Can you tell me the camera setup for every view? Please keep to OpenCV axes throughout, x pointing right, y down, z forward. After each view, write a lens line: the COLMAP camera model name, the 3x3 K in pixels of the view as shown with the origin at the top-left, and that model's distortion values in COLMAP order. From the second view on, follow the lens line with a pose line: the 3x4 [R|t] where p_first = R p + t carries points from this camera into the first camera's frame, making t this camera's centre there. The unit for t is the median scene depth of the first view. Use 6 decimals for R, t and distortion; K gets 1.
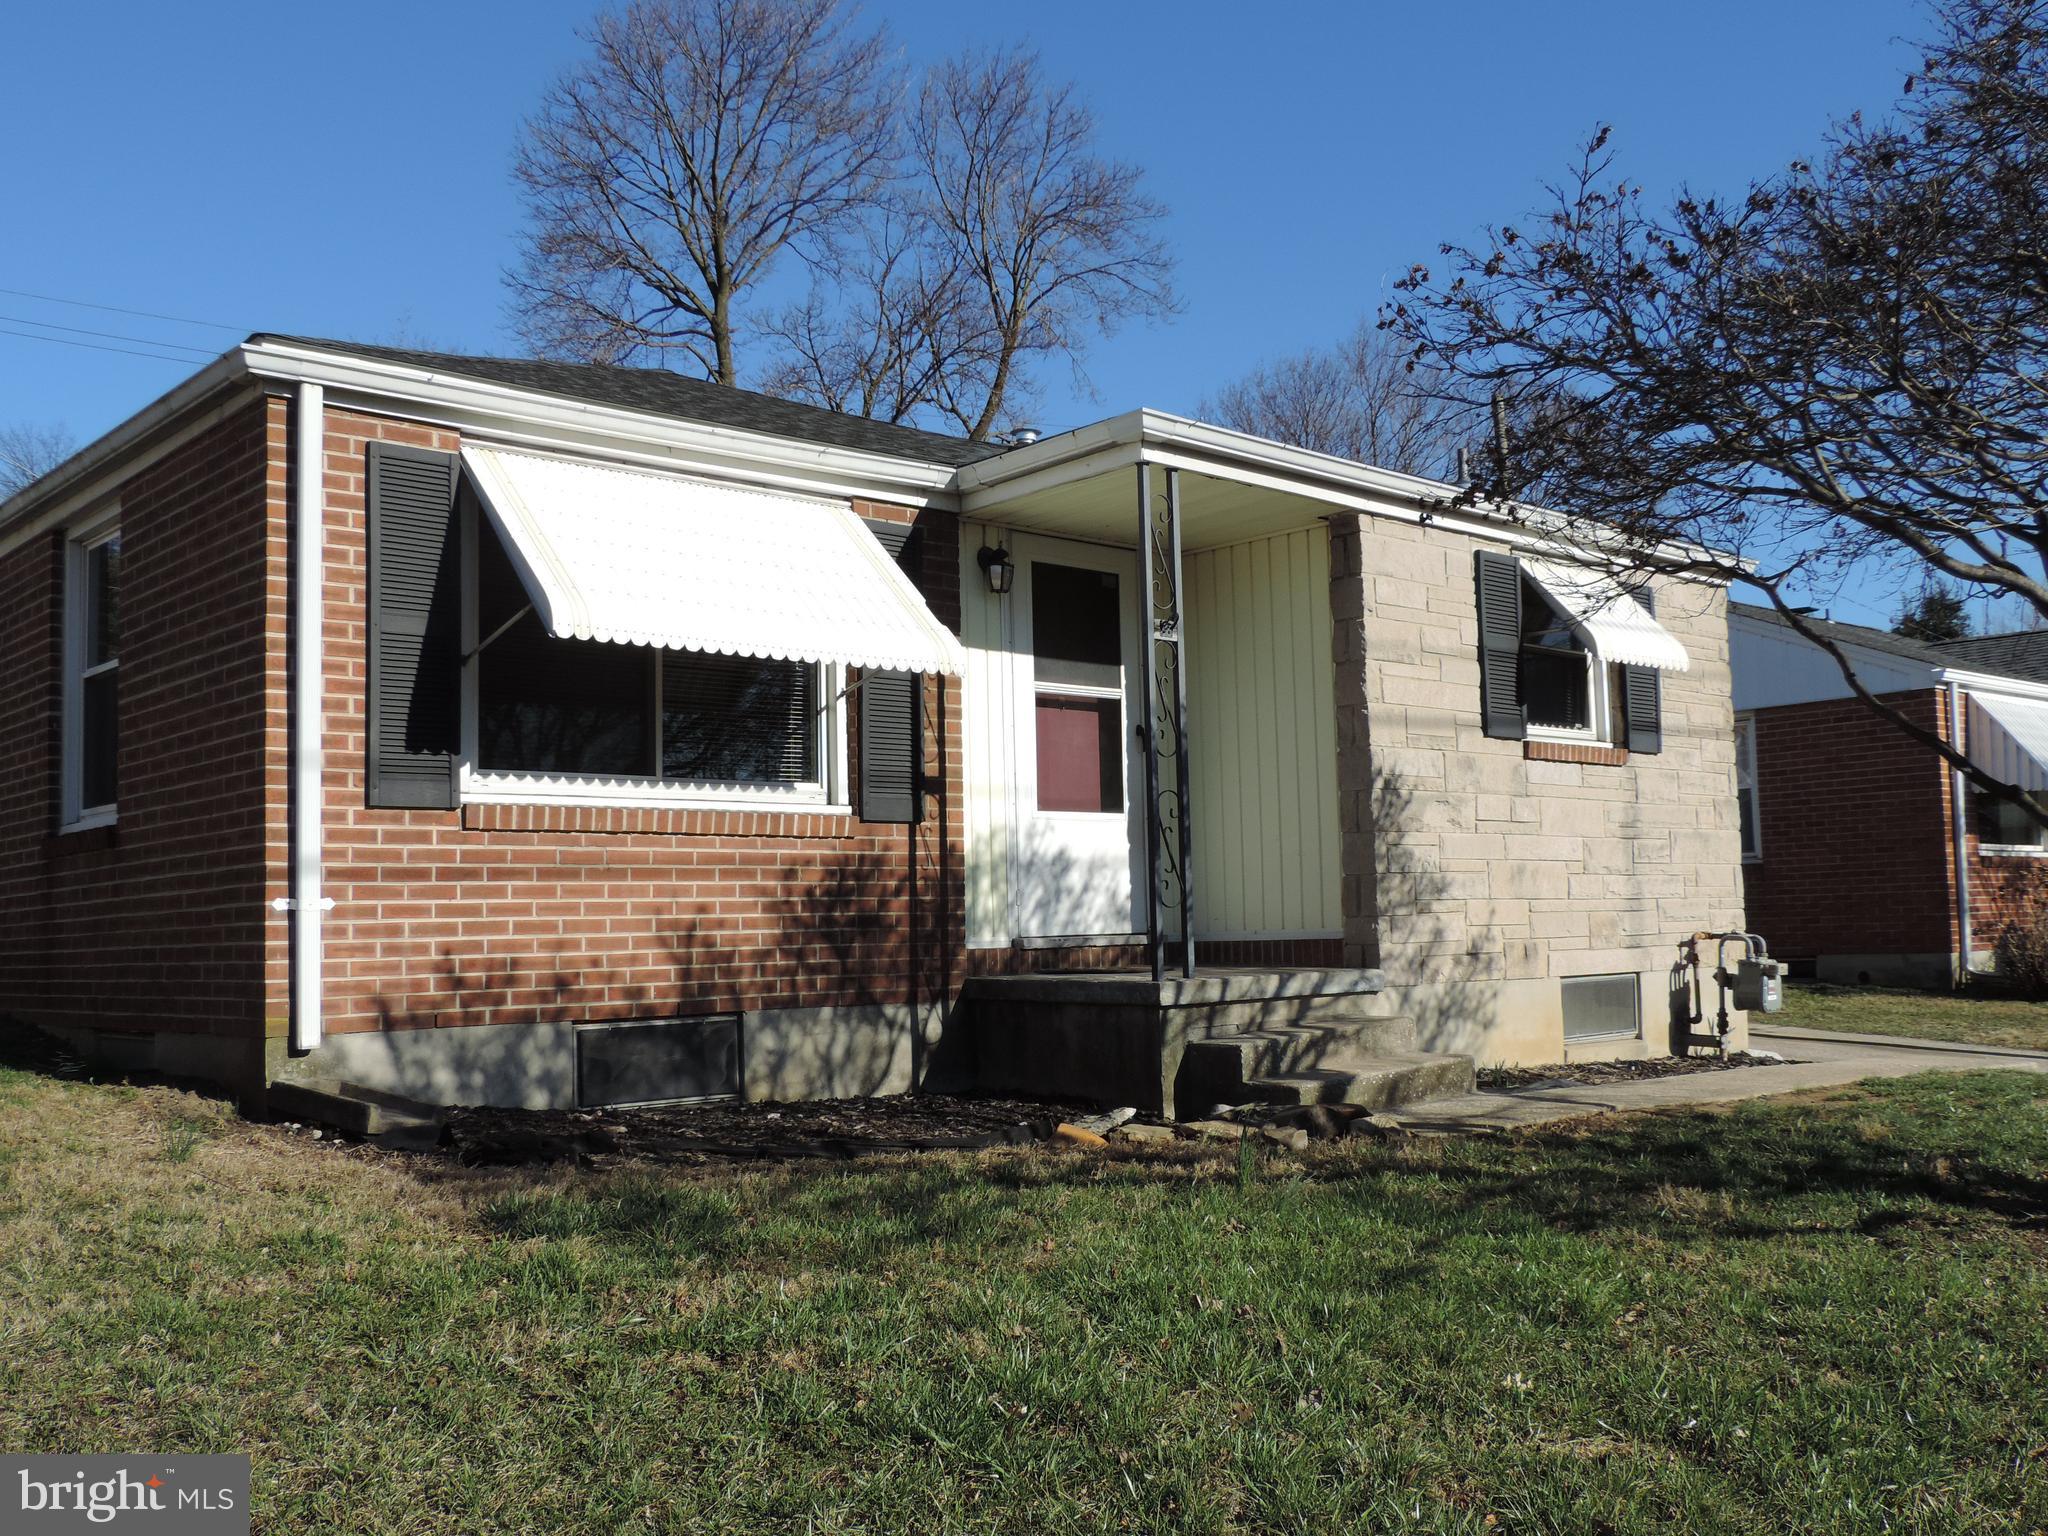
lens RADIAL K [[1898.0, 0, 1024.7], [0, 1898.0, 772.4], [0, 0, 1]] dist [-0.014633, 0.000000]
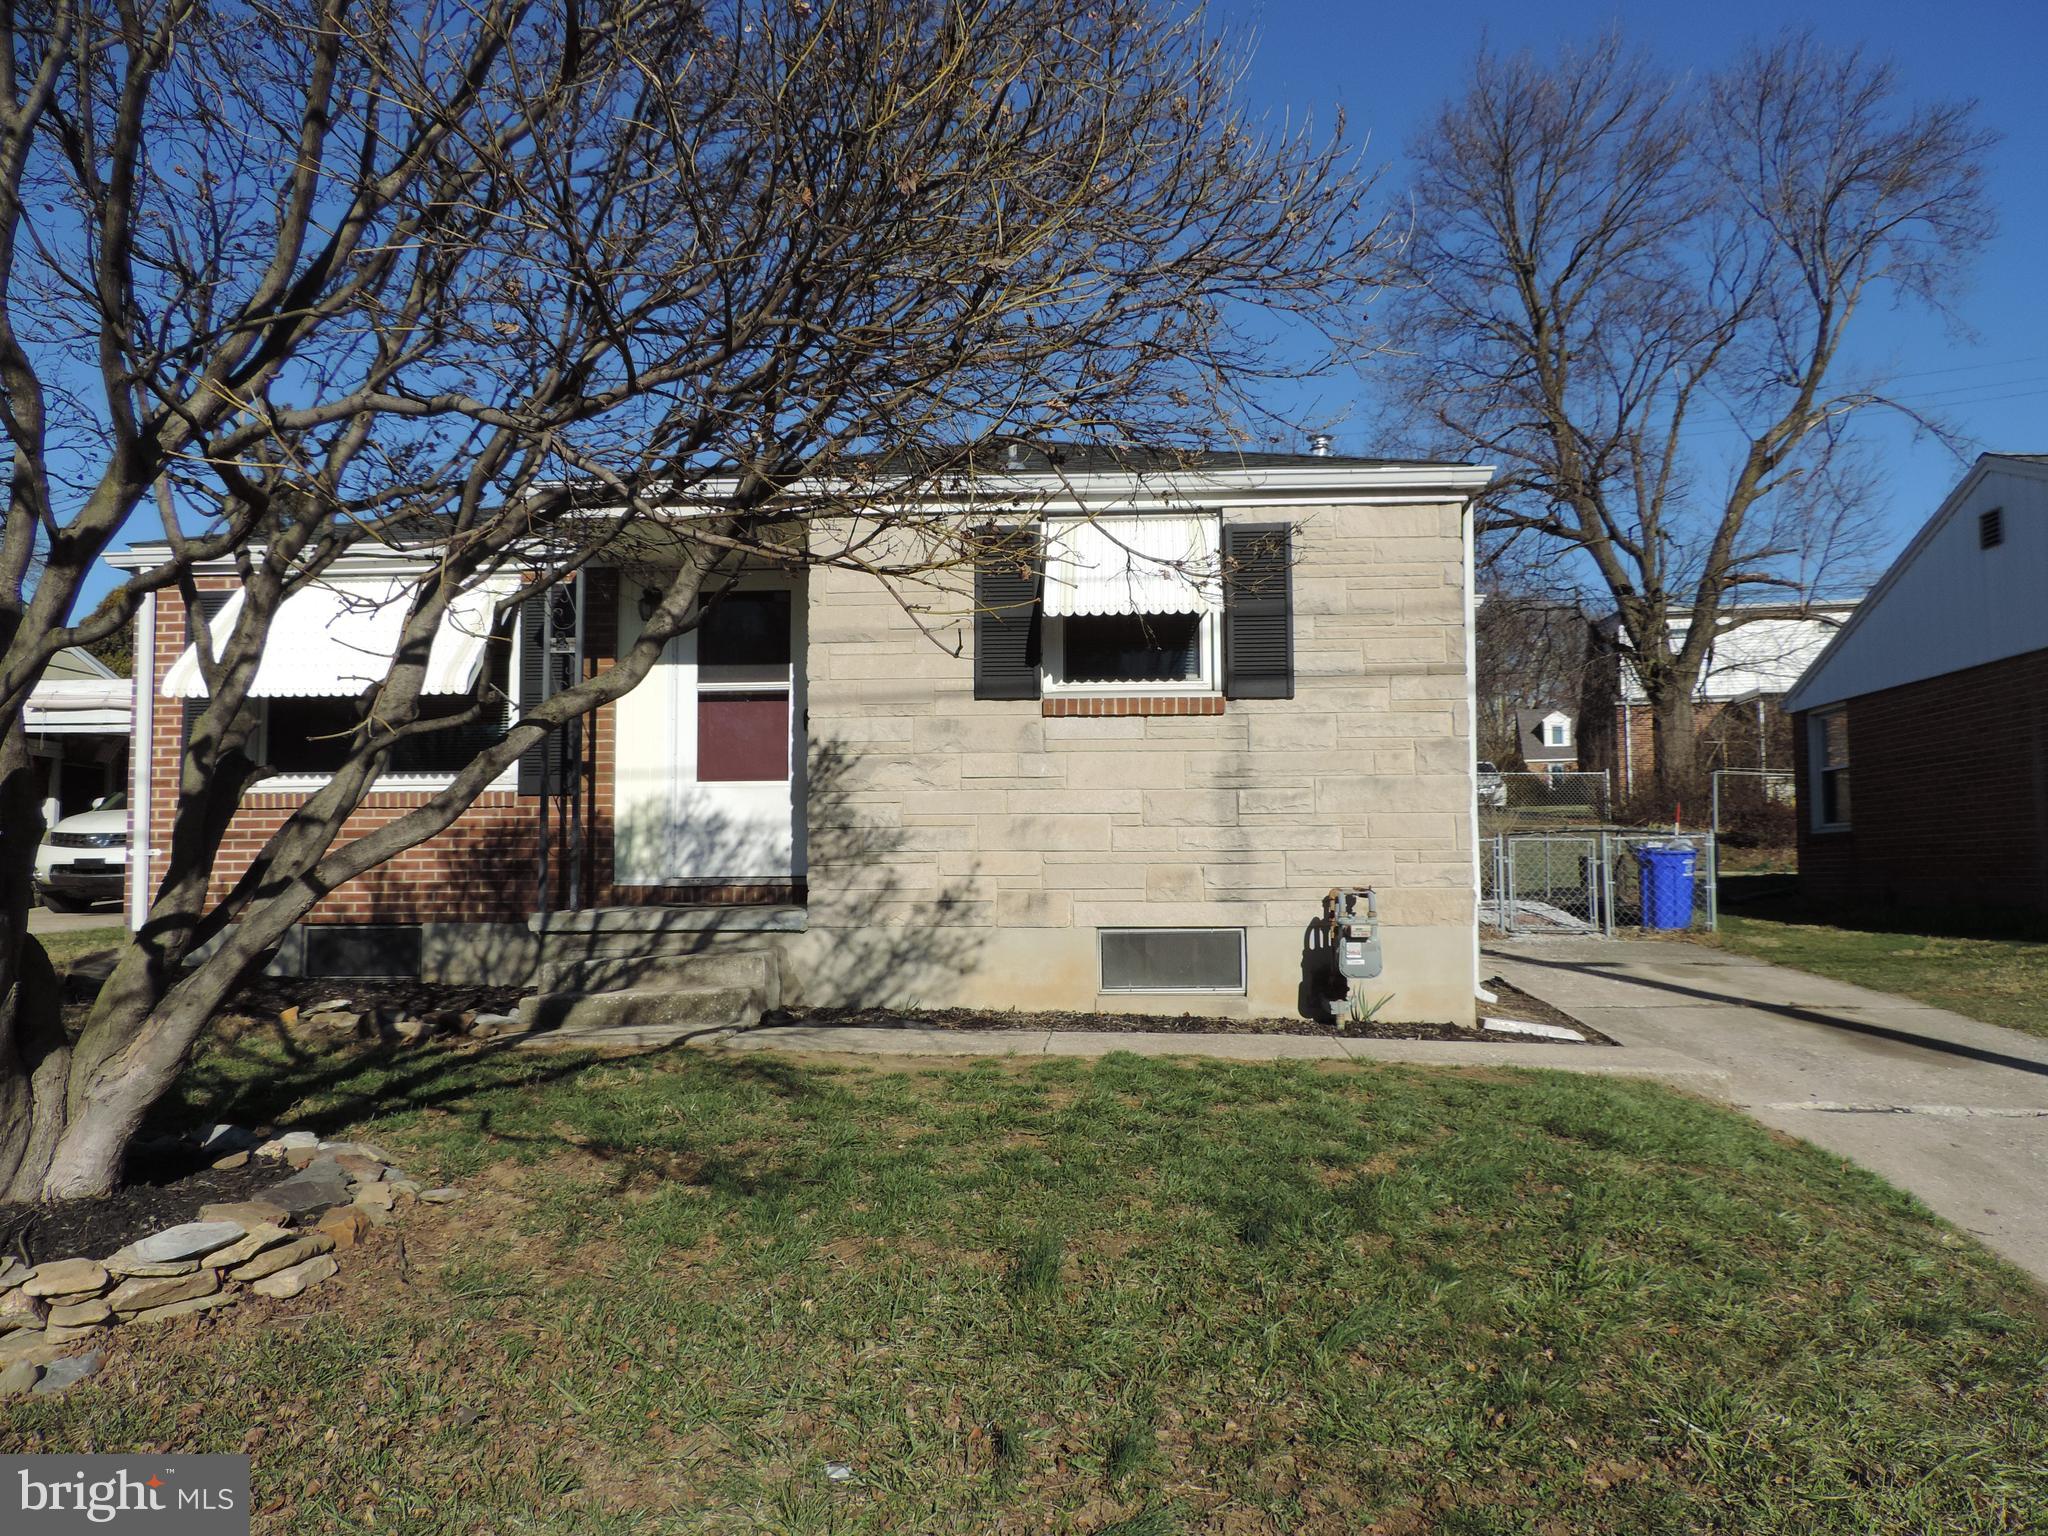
lens RADIAL K [[1454.9, 0, 1036.5], [0, 1454.9, 746.8], [0, 0, 1]] dist [-0.038005, 0.003942]
pose [[0.698573, -0.046569, -0.714022, 0.938741], [0.048085, 0.998679, -0.018090, 0.026356], [0.713922, -0.021696, 0.699889, 0.497134]]
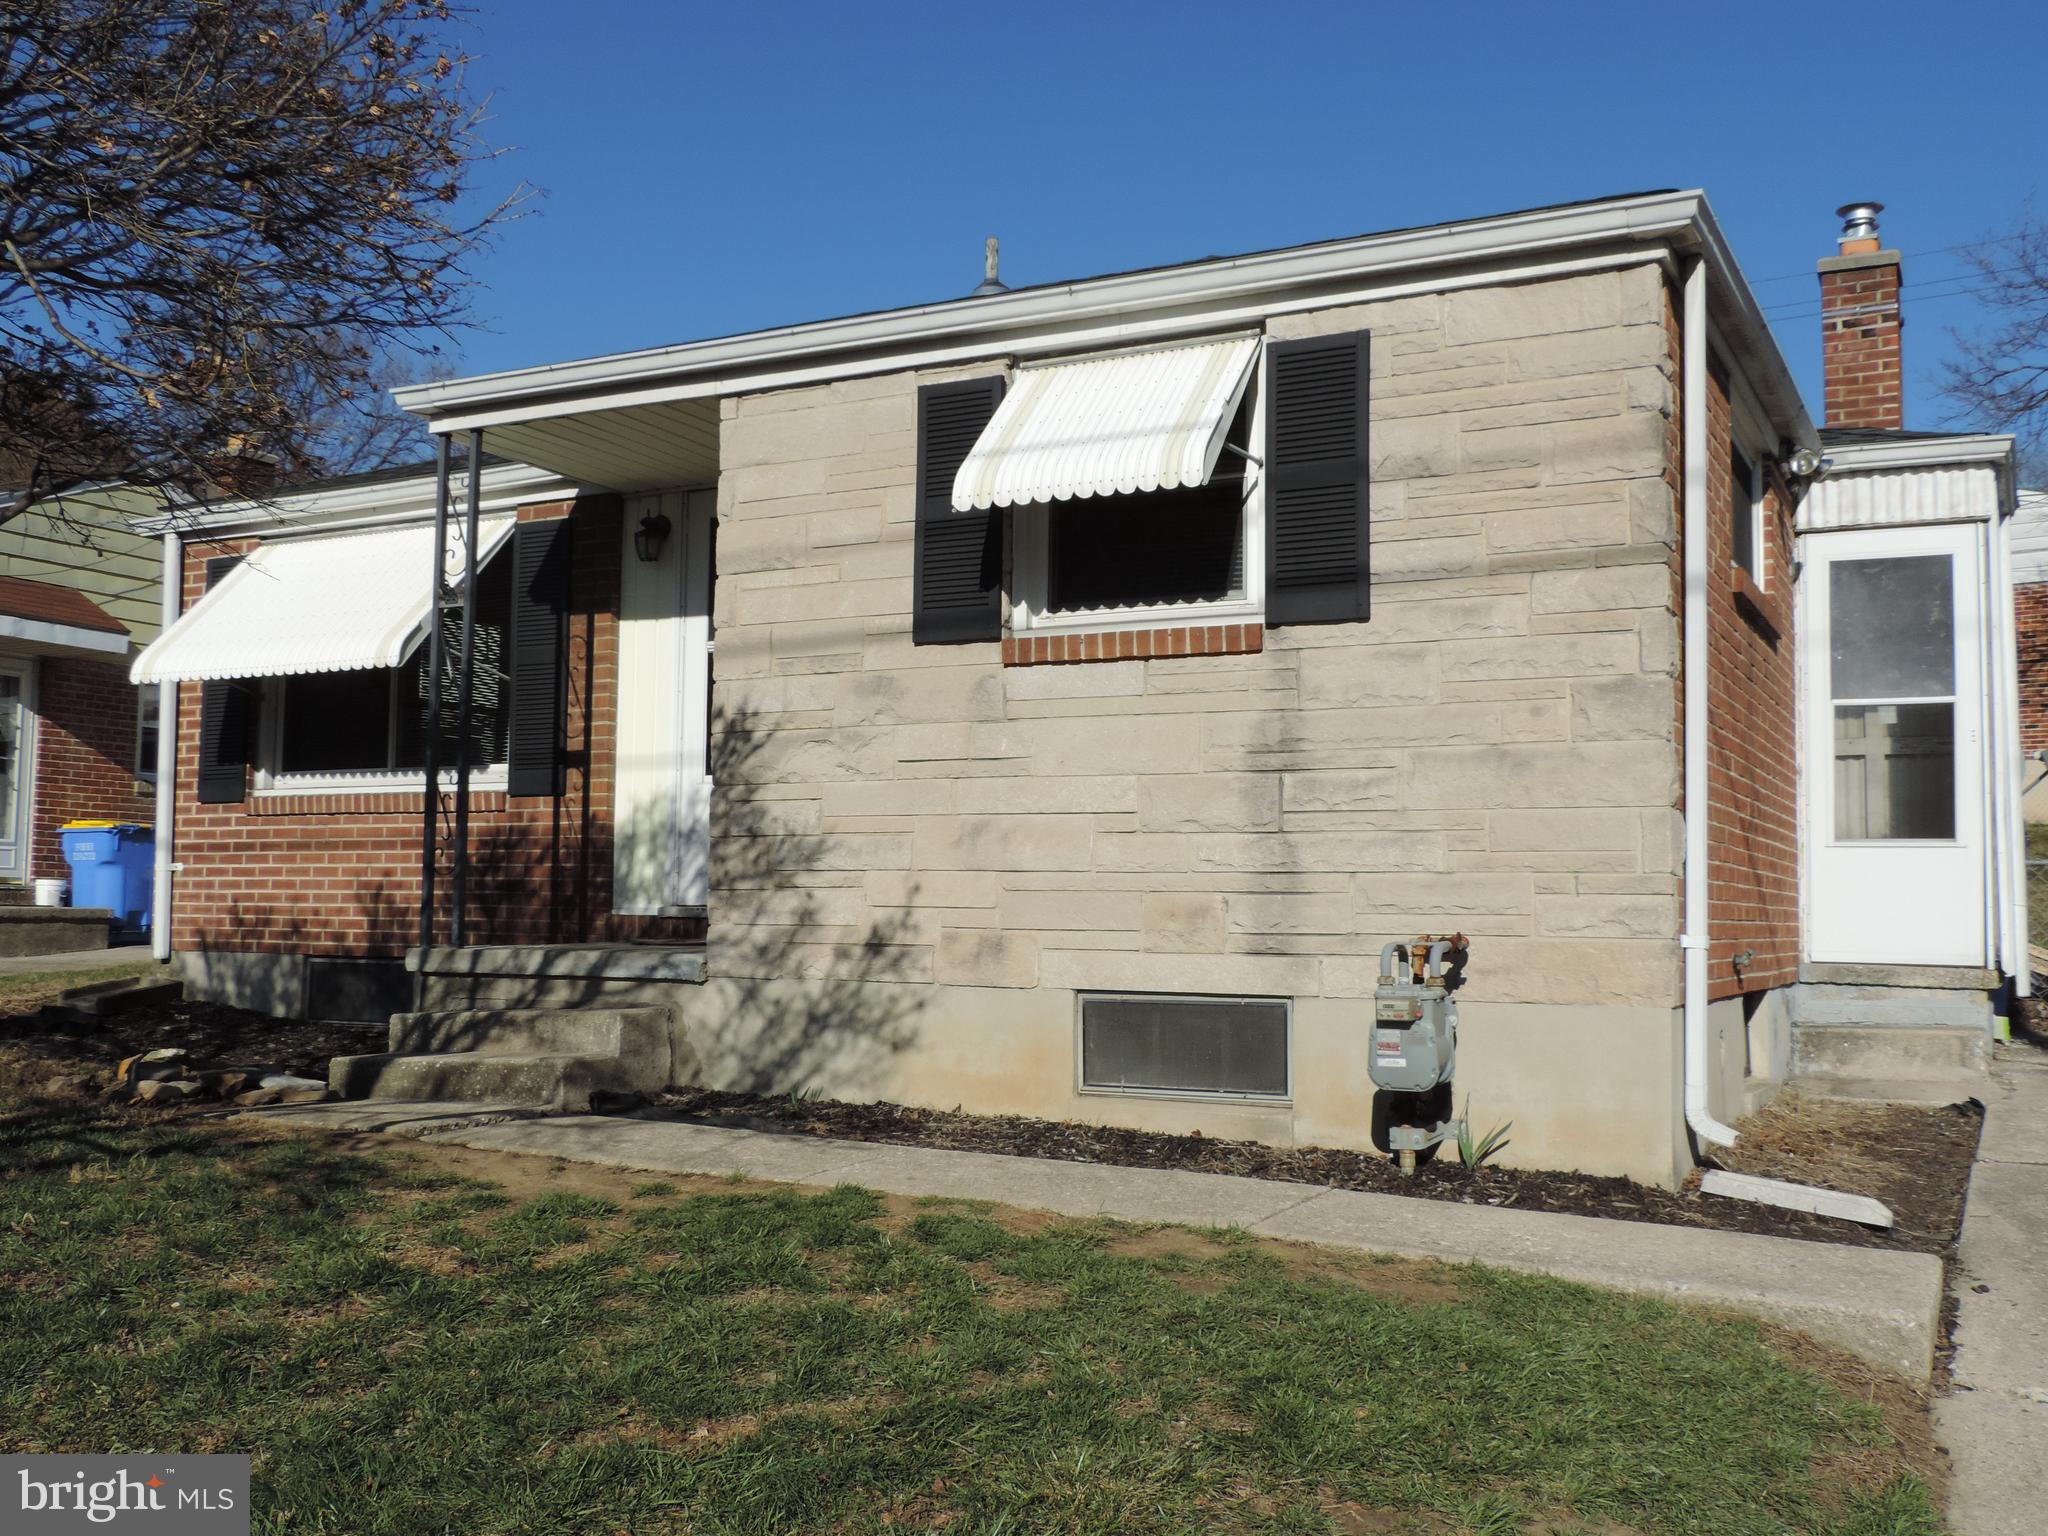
lens RADIAL K [[1898.0, 0, 1029.2], [0, 1898.0, 749.9], [0, 0, 1]] dist [-0.014633, 0.000000]
pose [[0.341867, -0.053984, -0.938197, 1.026419], [0.056667, 0.997716, -0.036760, 0.054831], [0.938038, -0.040598, 0.344145, 0.872611]]
